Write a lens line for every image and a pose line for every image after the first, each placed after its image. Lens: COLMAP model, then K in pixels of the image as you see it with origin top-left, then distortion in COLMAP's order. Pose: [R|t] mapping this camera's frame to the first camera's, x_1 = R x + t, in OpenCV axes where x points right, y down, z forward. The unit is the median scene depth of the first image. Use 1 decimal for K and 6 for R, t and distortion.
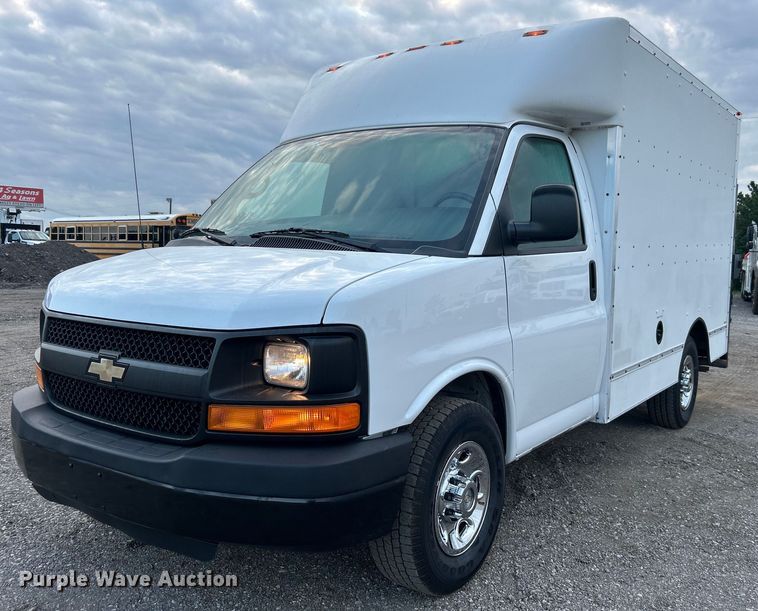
lens RADIAL K [[712.2, 0, 383.7], [0, 712.2, 313.6], [0, 0, 1]] dist [0.083672, 0.000000]
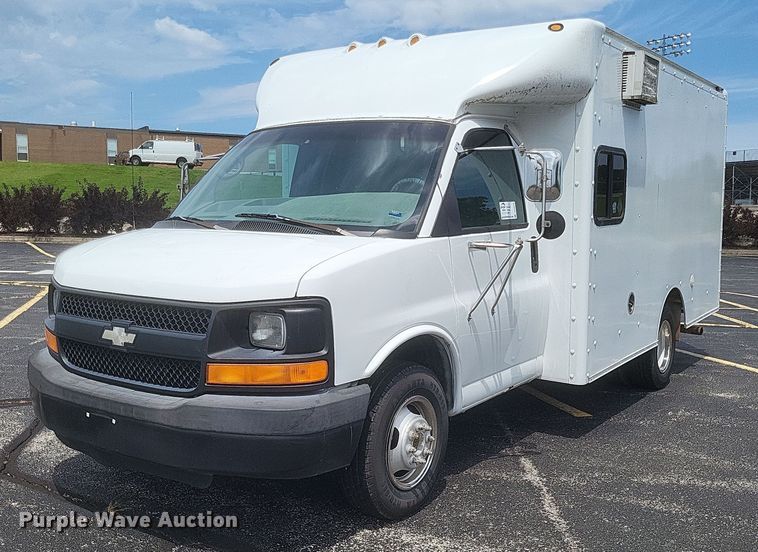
lens RADIAL K [[833.3, 0, 379.7], [0, 833.3, 272.8], [0, 0, 1]] dist [-0.004225, 0.000000]
pose [[0.999407, -0.007282, 0.033660, 0.008153], [0.007446, 0.999961, -0.004755, -0.017904], [-0.033624, 0.005003, 0.999422, -0.404517]]
